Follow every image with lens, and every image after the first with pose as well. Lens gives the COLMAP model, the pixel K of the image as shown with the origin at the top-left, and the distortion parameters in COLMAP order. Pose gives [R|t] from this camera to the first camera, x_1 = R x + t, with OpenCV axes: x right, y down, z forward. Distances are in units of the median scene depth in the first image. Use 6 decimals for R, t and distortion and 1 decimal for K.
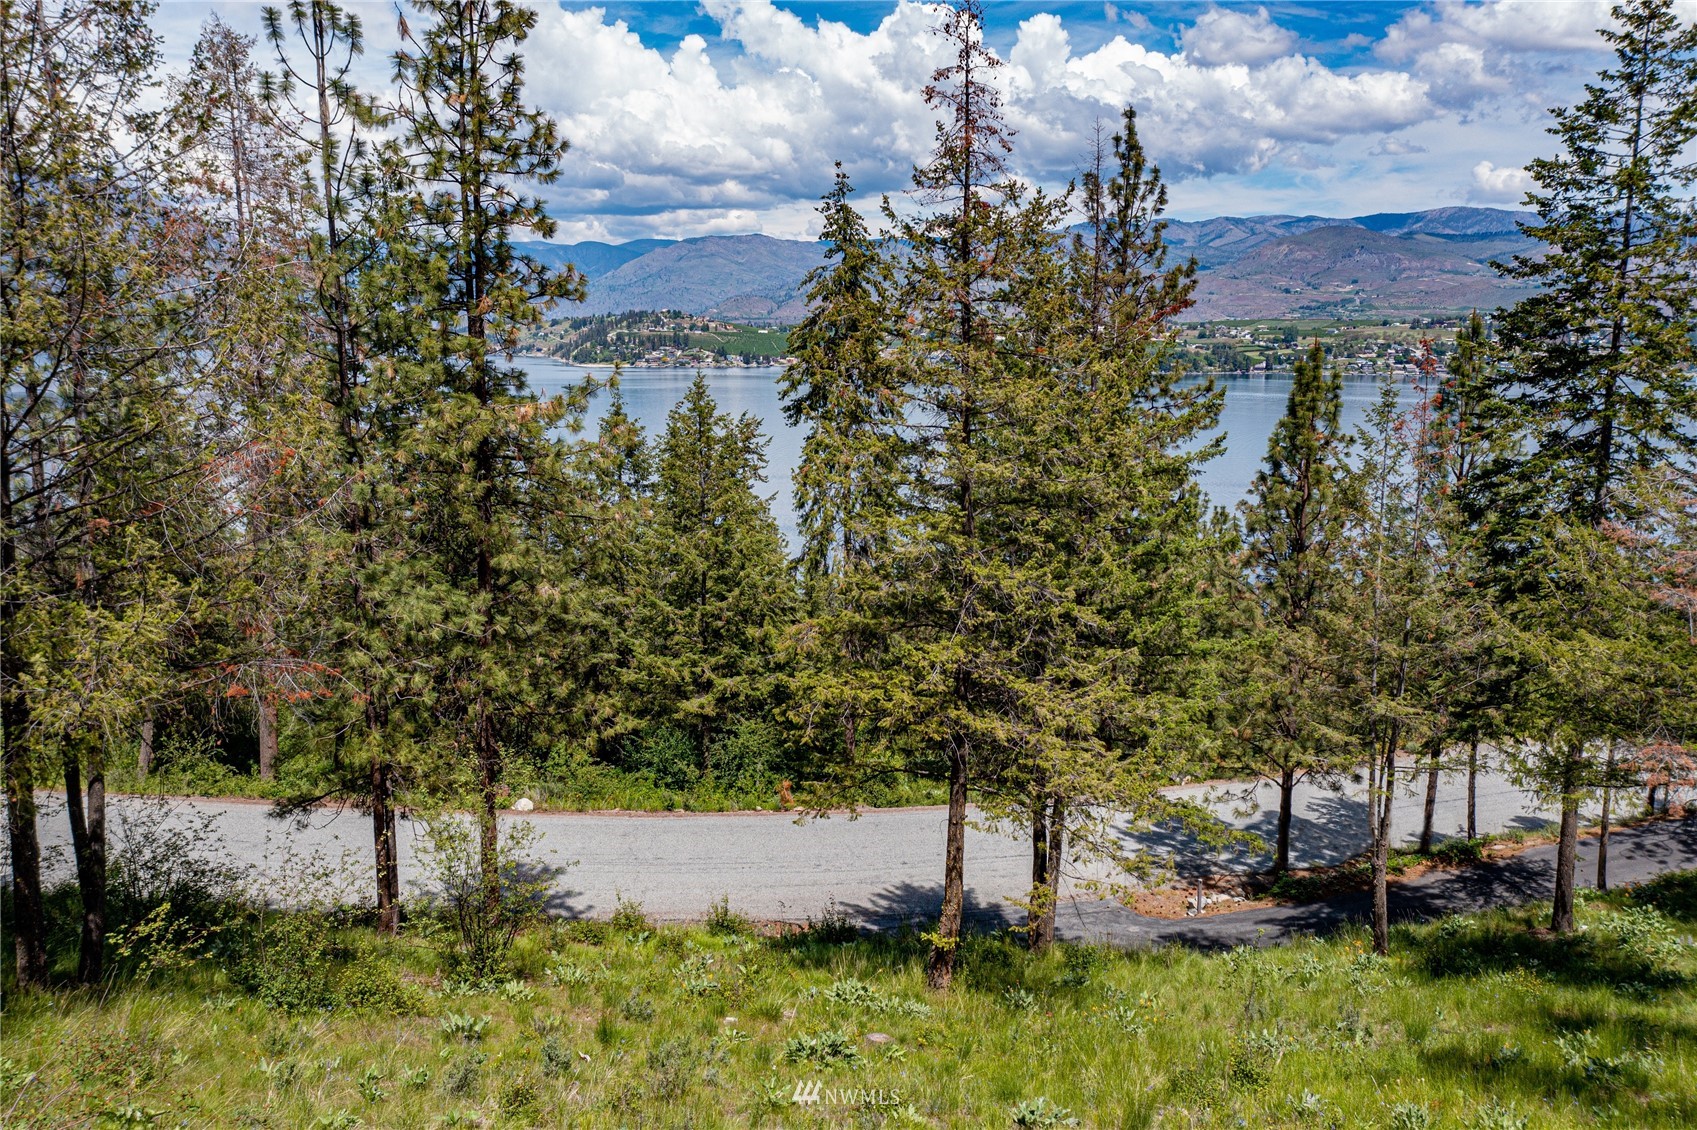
lens RADIAL K [[1334.3, 0, 861.6], [0, 1334.3, 552.2], [0, 0, 1]] dist [-0.013374, 0.004256]
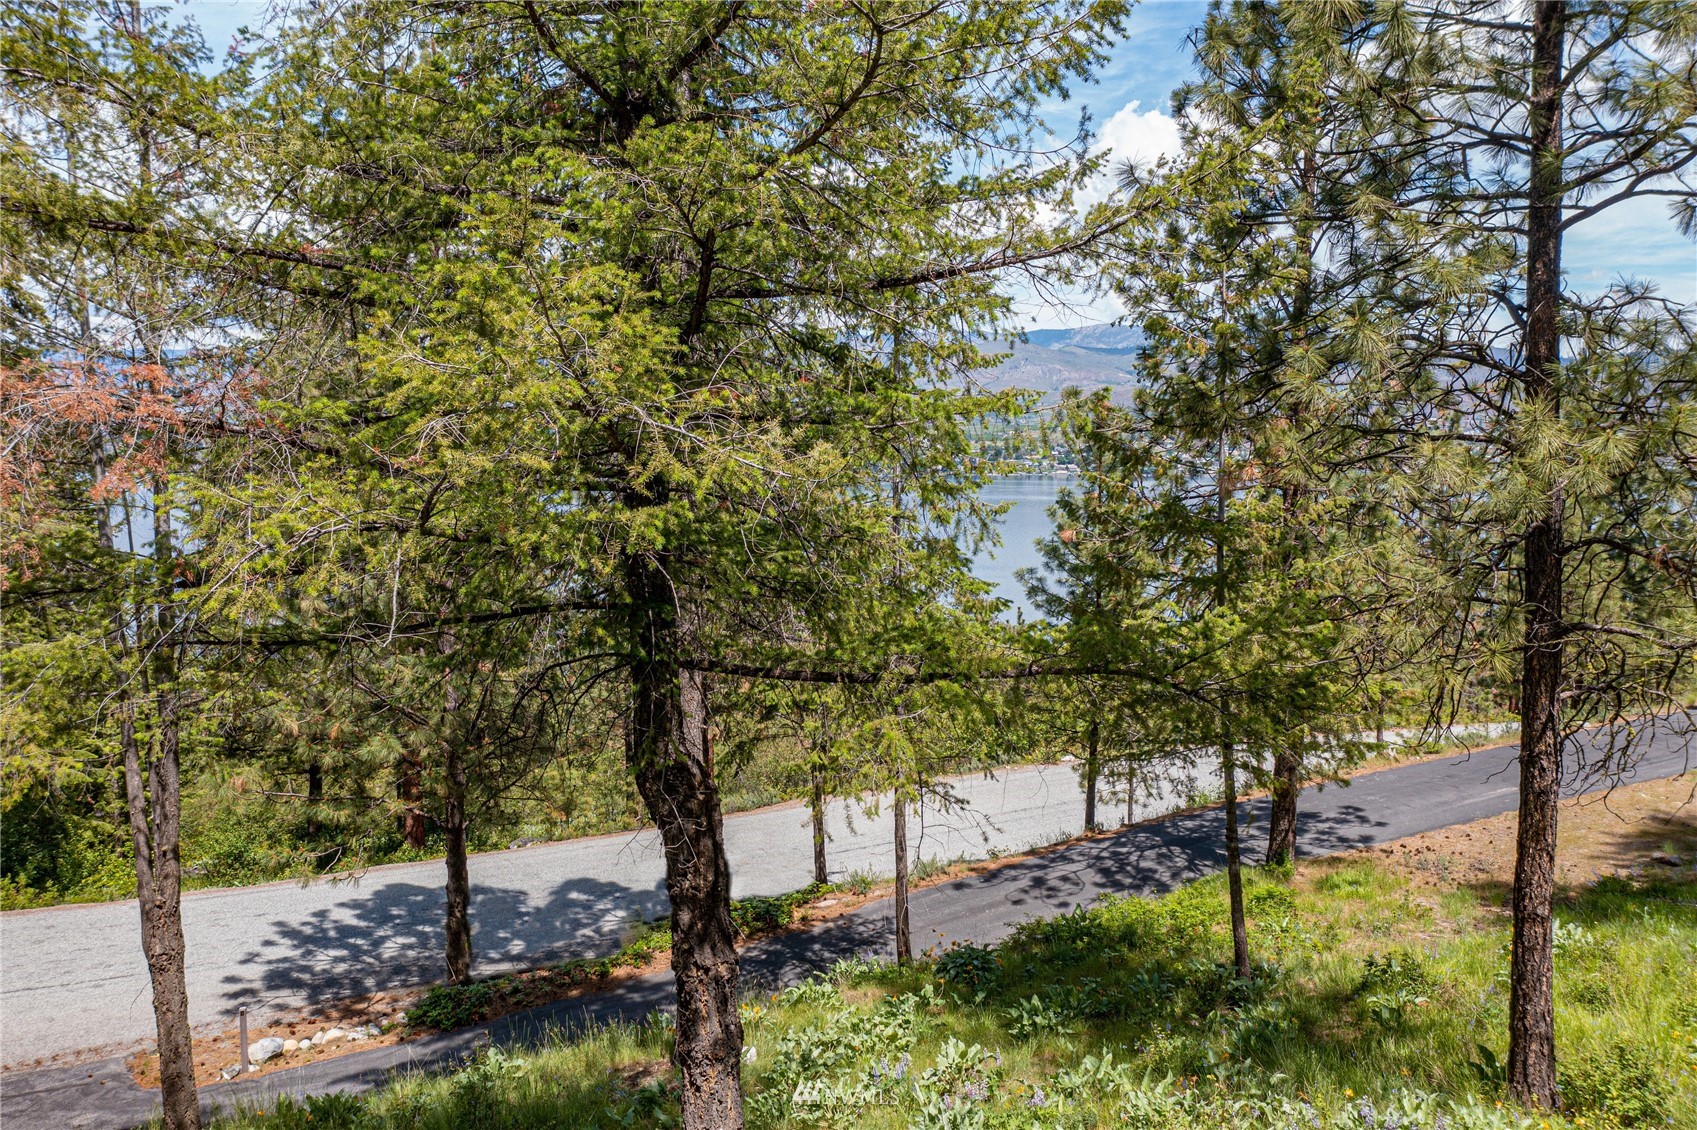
lens RADIAL K [[1334.3, 0, 846.8], [0, 1334.3, 567.1], [0, 0, 1]] dist [-0.013374, 0.004256]
pose [[0.971152, -0.025199, 0.237126, 0.354634], [0.041002, 0.997237, -0.061951, 0.108642], [-0.234910, 0.069886, 0.969502, 0.401506]]
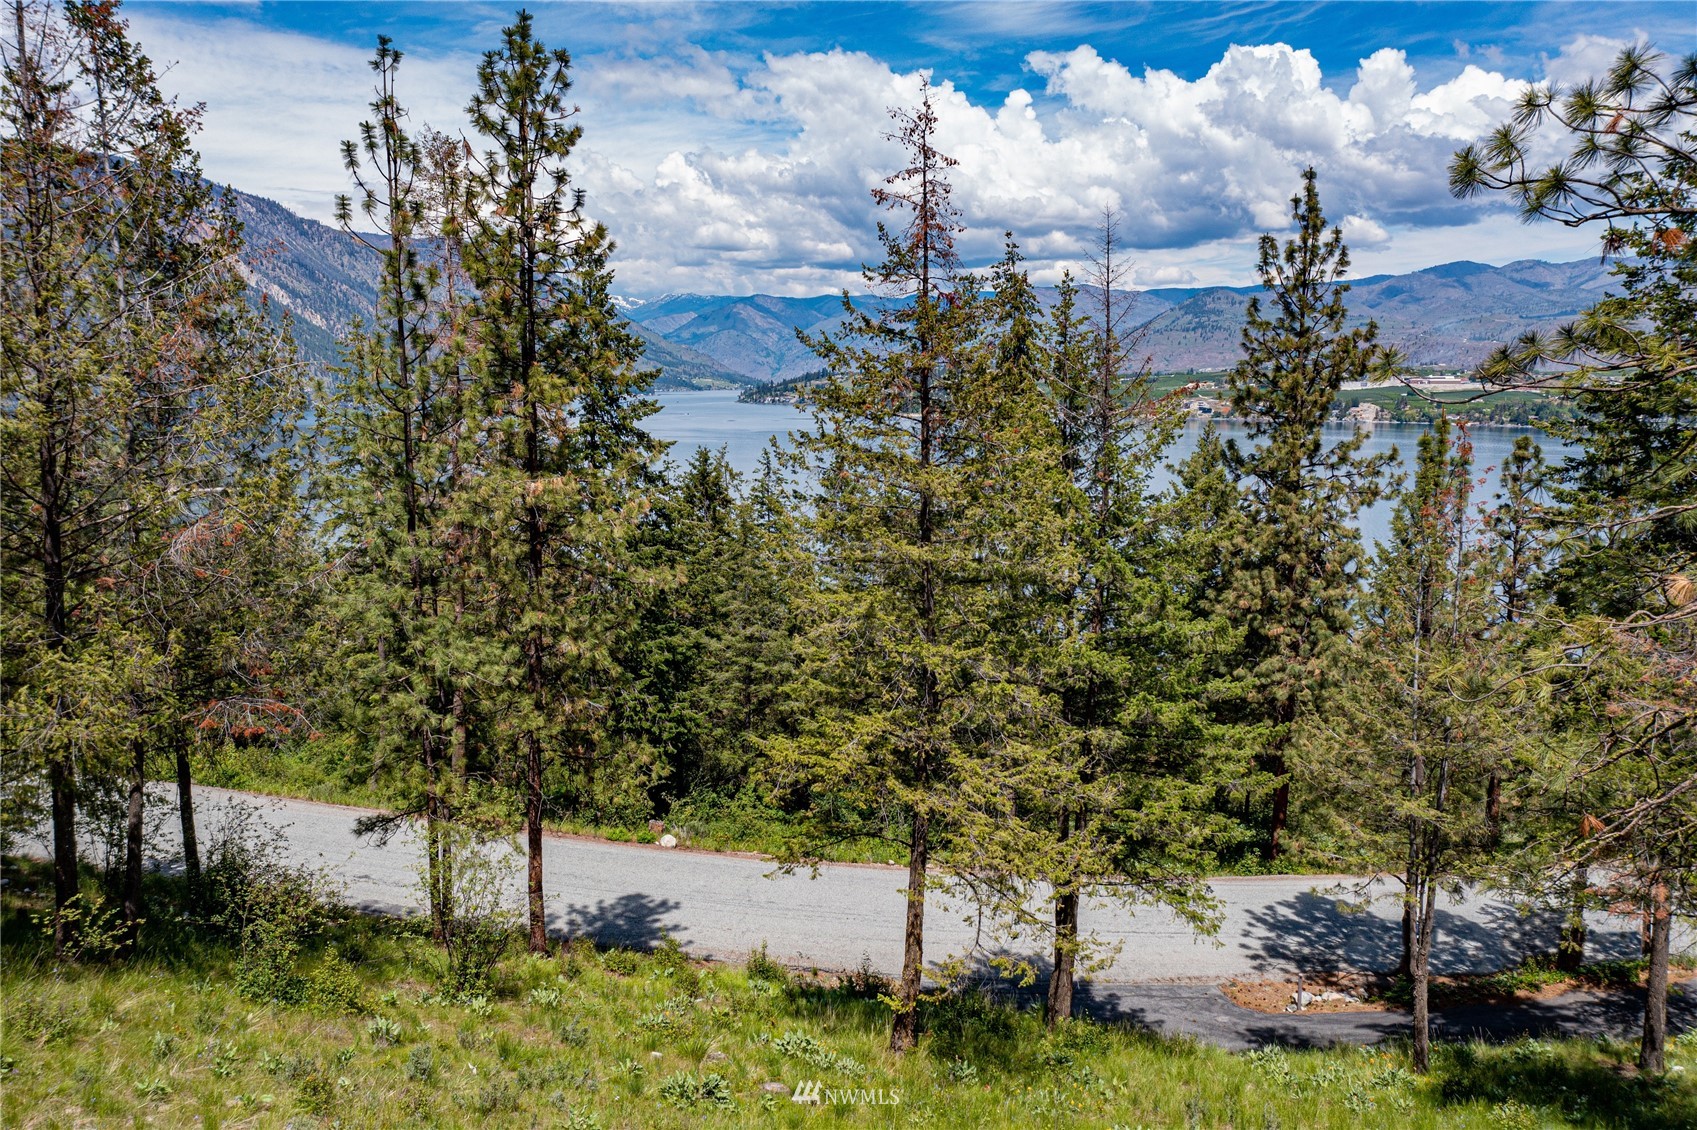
lens RADIAL K [[1334.3, 0, 851.3], [0, 1334.3, 549.8], [0, 0, 1]] dist [-0.013374, 0.004256]
pose [[0.971952, 0.027520, -0.233564, 0.150492], [-0.036626, 0.998725, -0.034739, -0.012958], [0.232310, 0.042319, 0.971721, -0.014695]]
